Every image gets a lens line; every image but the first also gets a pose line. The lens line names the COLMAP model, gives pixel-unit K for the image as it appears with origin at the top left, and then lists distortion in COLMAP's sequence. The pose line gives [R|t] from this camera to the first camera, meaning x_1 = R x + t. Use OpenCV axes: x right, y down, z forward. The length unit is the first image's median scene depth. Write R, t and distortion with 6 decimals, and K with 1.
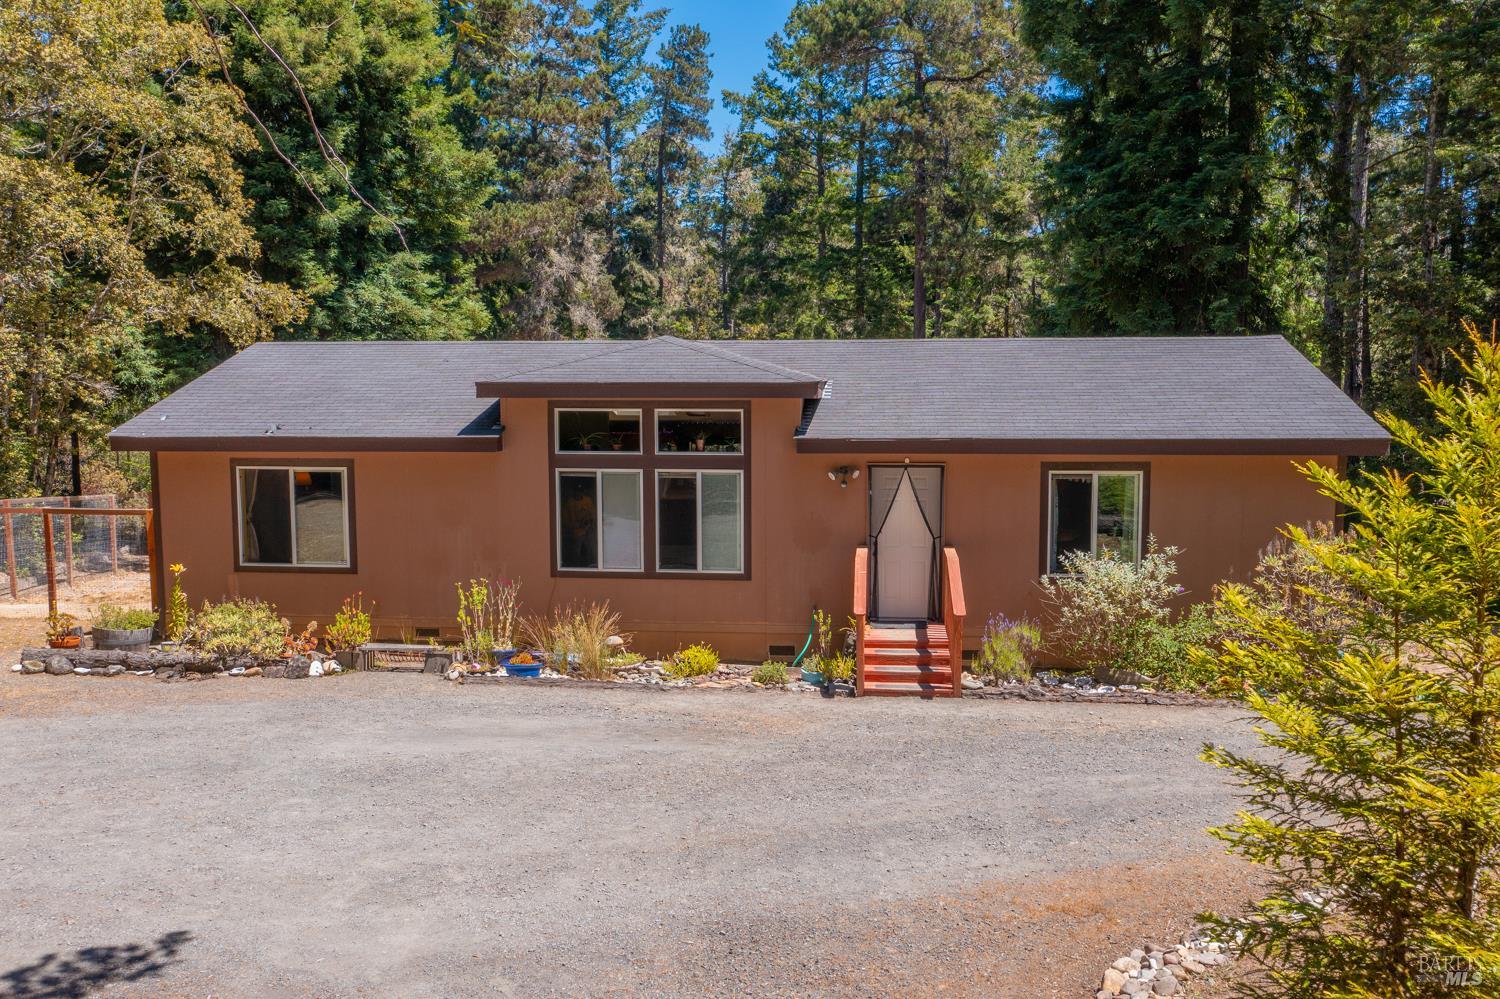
lens RADIAL K [[1191.0, 0, 743.4], [0, 1191.0, 495.3], [0, 0, 1]] dist [-0.010631, -0.003509]
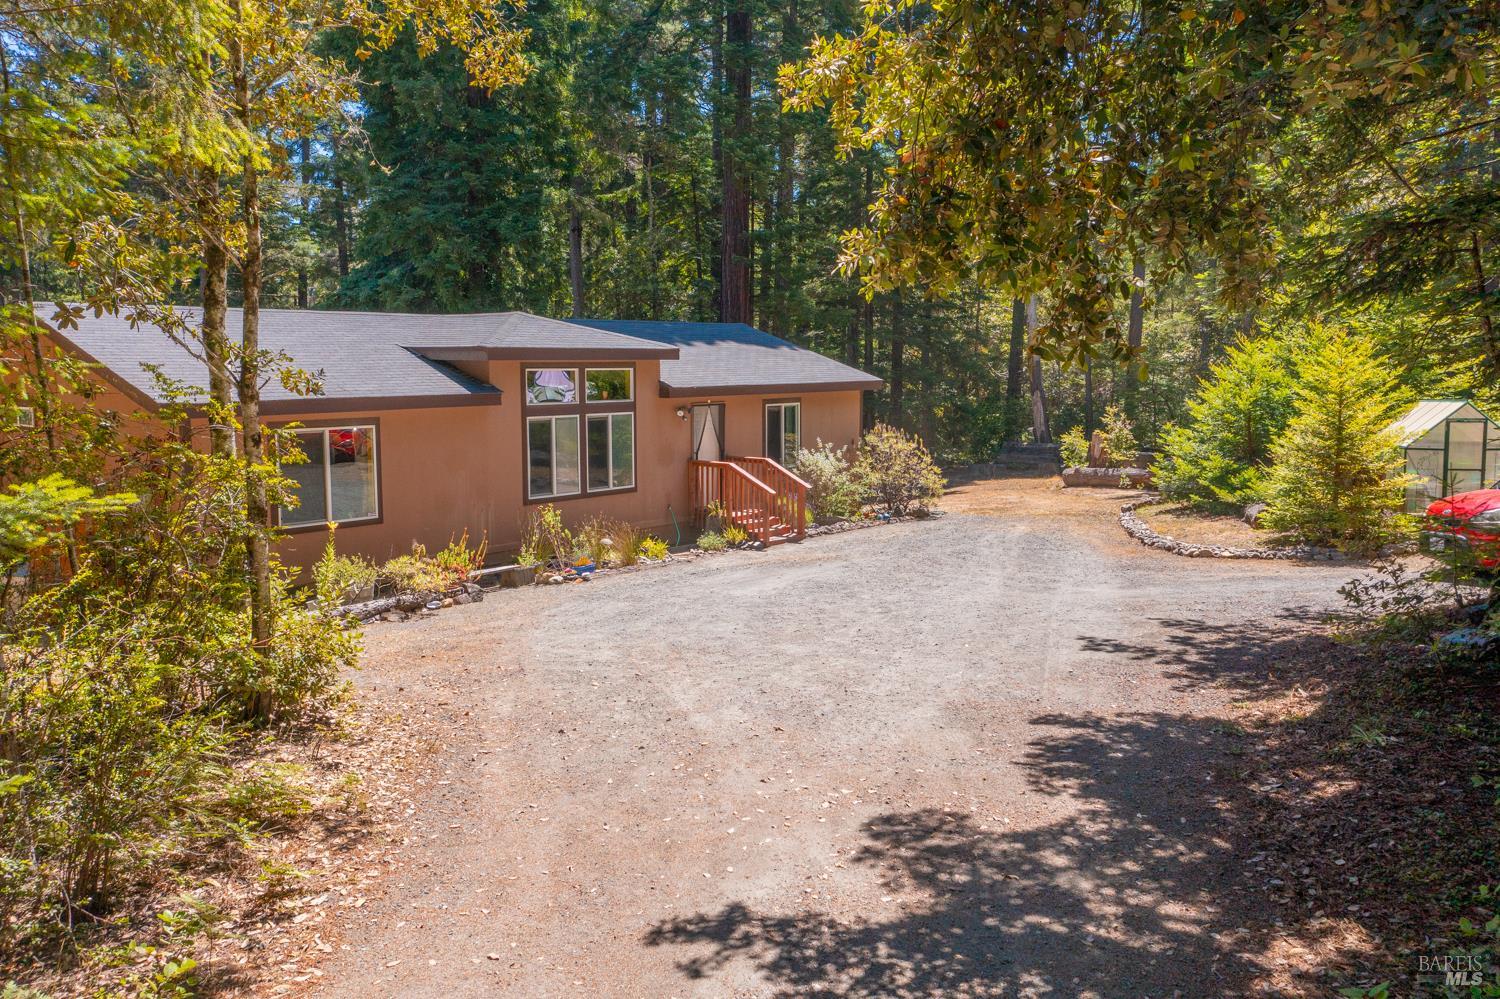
lens RADIAL K [[1191.0, 0, 743.4], [0, 1191.0, 495.3], [0, 0, 1]] dist [-0.010631, -0.003509]
pose [[0.552155, -0.096397, 0.828150, -1.082405], [0.074150, 0.995035, 0.066385, -0.006839], [-0.830437, 0.024752, 0.556562, 0.122206]]
